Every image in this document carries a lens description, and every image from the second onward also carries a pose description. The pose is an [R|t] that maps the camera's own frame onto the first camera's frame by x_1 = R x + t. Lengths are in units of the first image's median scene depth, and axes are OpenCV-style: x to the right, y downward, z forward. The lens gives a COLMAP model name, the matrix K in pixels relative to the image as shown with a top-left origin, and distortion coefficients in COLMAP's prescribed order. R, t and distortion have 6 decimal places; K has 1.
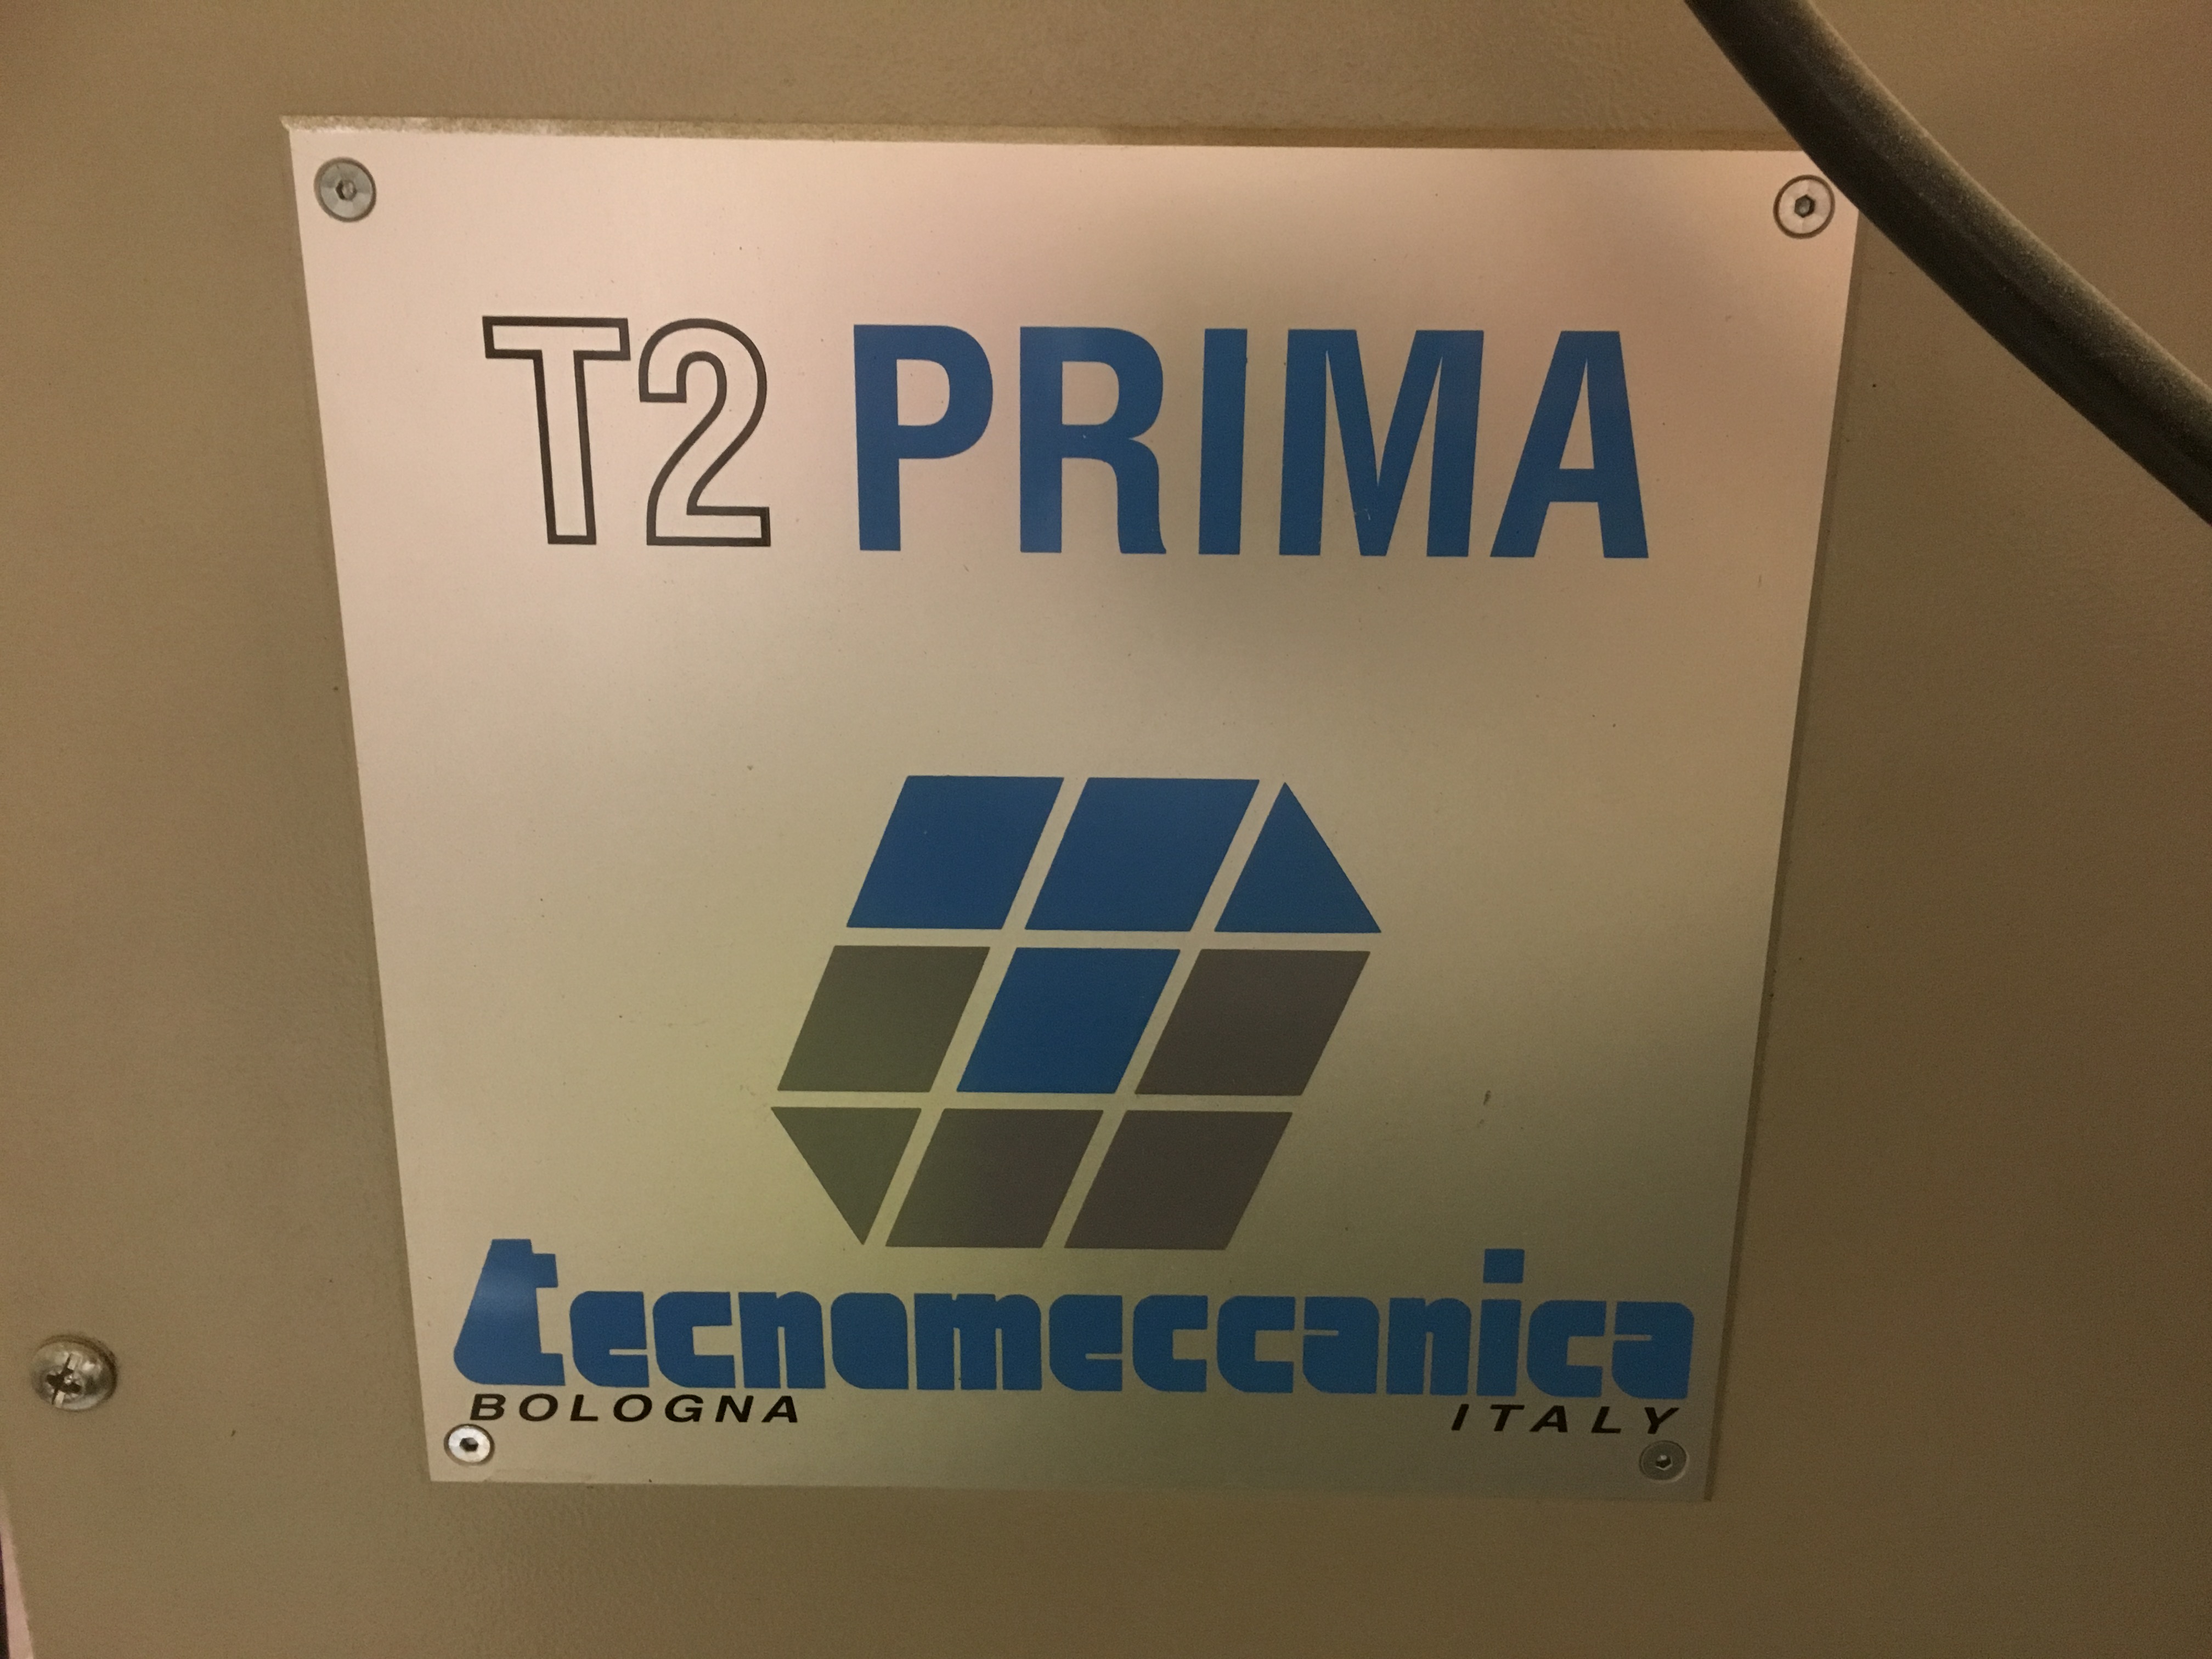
lens RADIAL K [[1870.2, 0, 1107.3], [0, 1870.2, 831.2], [0, 0, 1]] dist [0.054171, -0.070838]
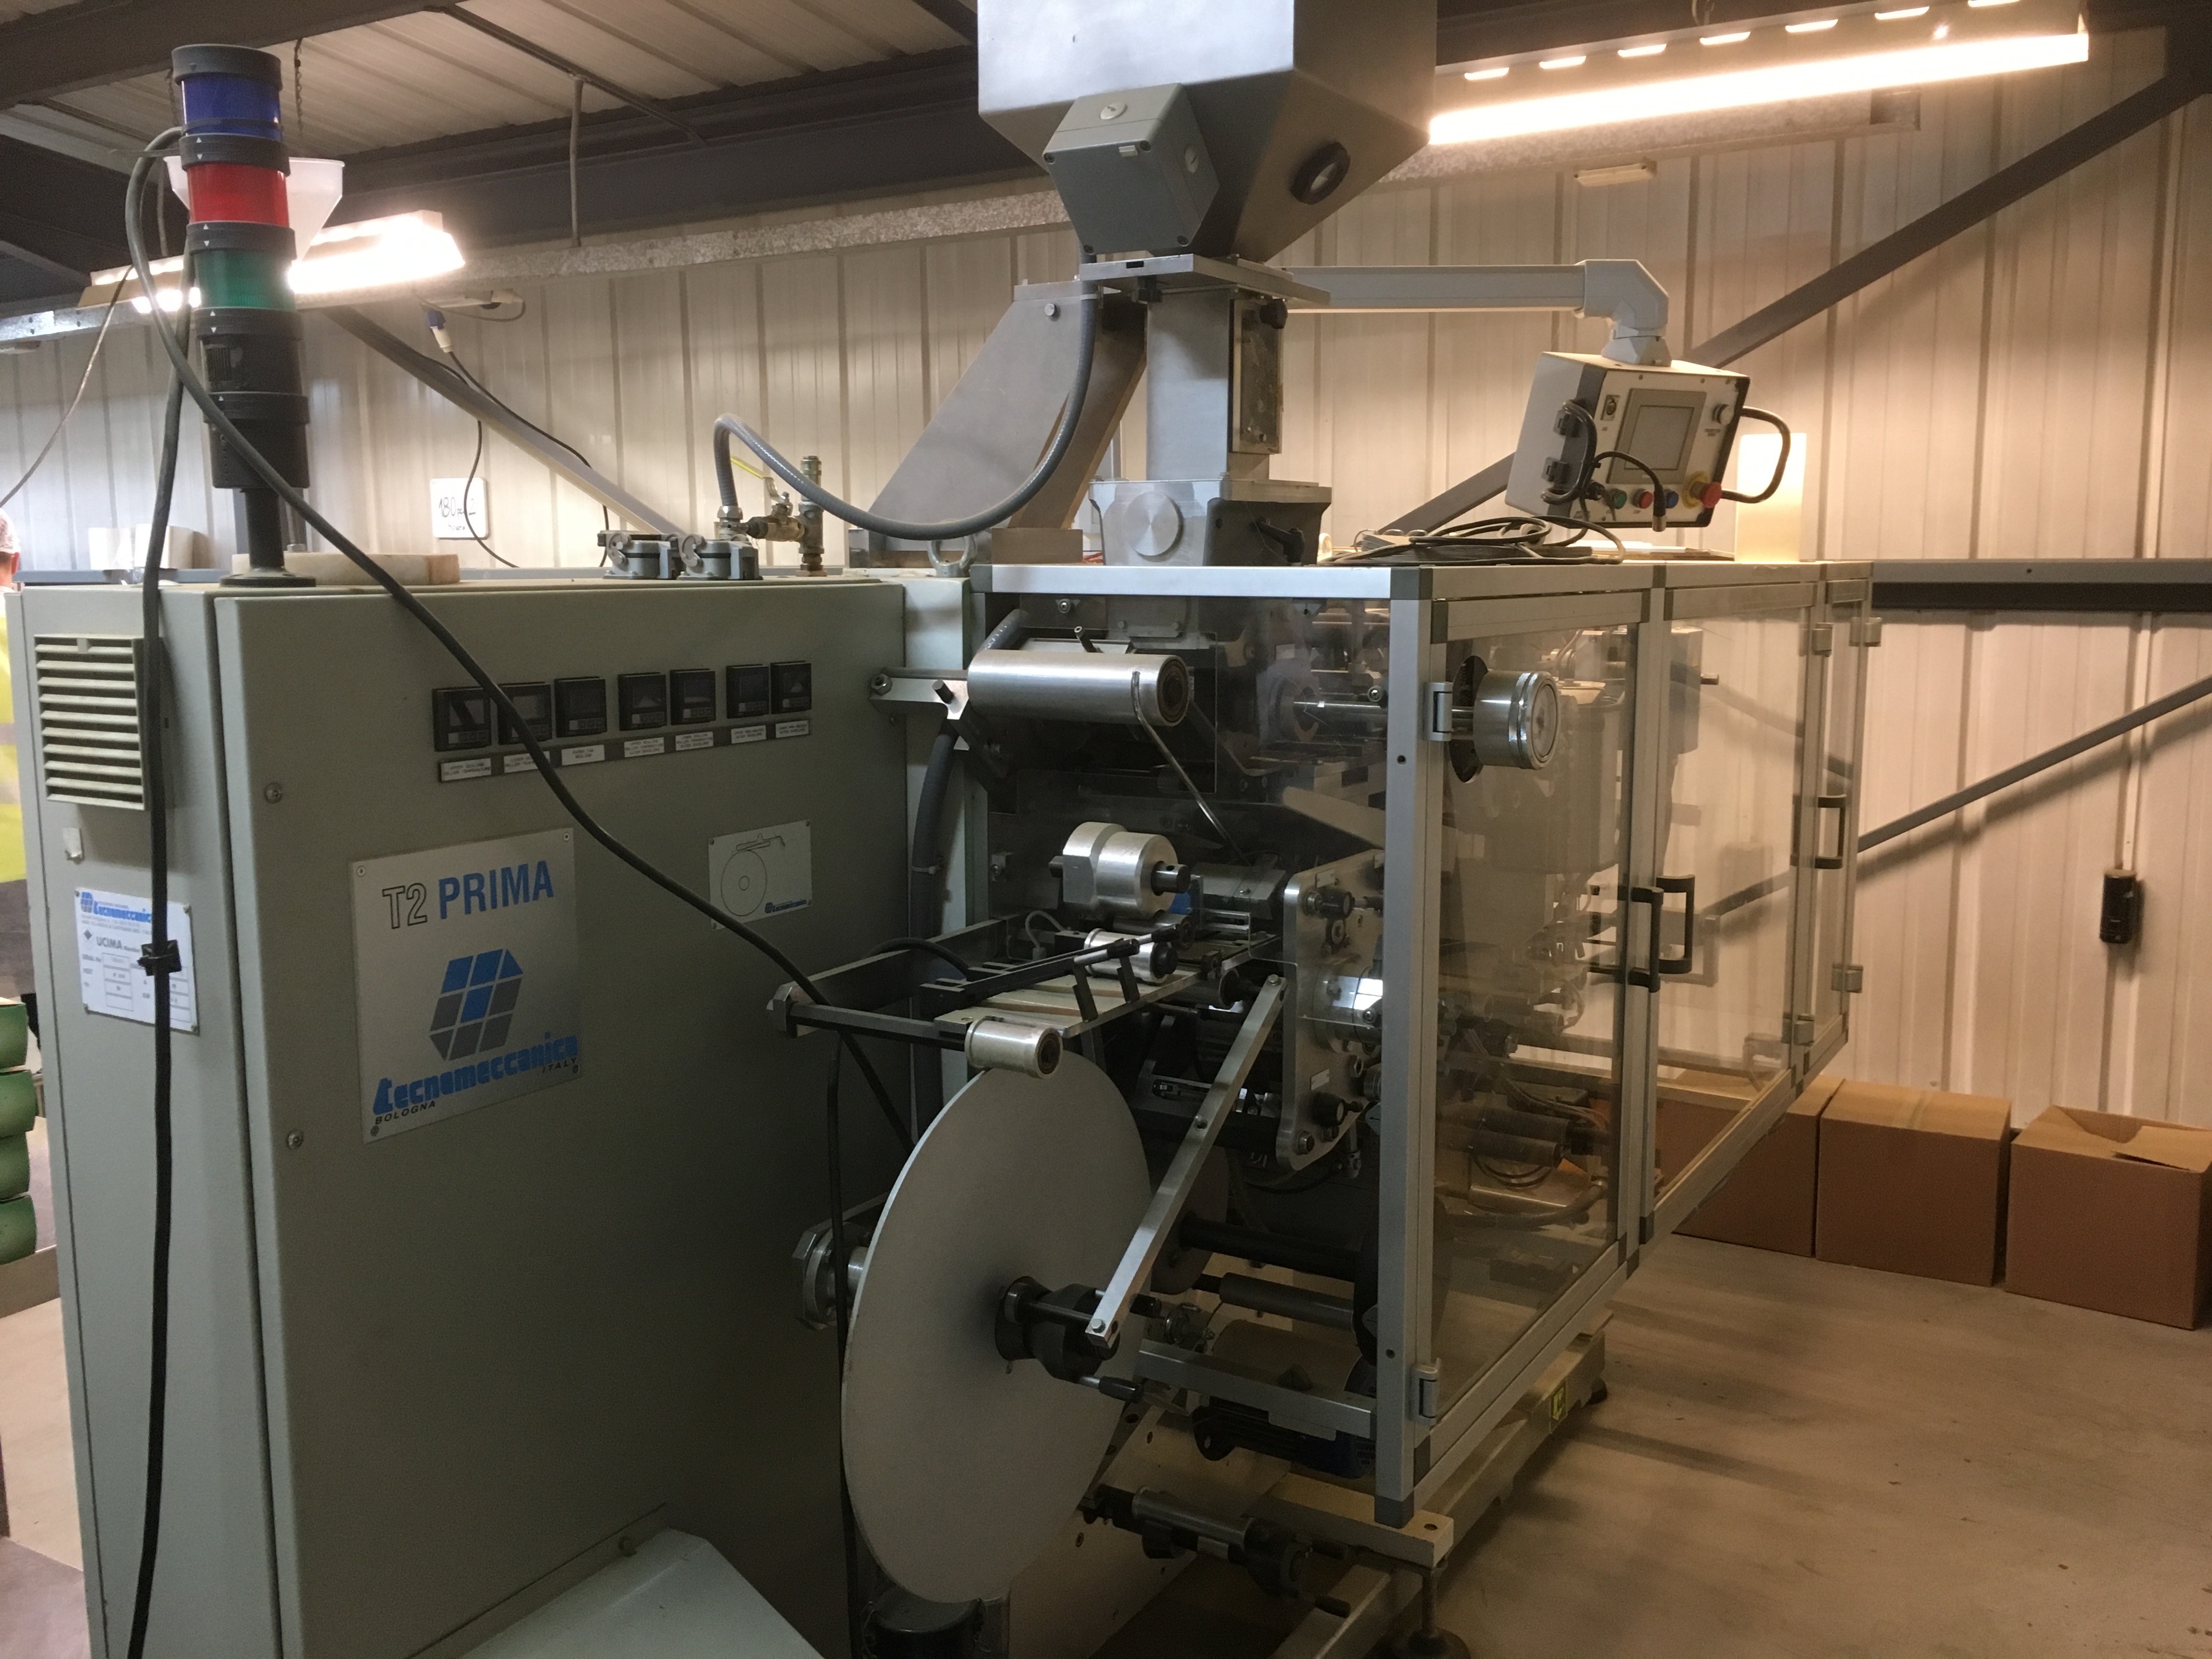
lens RADIAL K [[1870.2, 0, 1105.8], [0, 1870.2, 823.1], [0, 0, 1]] dist [0.054171, -0.070838]
pose [[0.506383, -0.130092, 0.852439, -3.389609], [0.250654, 0.968076, -0.001159, 0.059244], [-0.825075, 0.214254, 0.522825, -3.132630]]
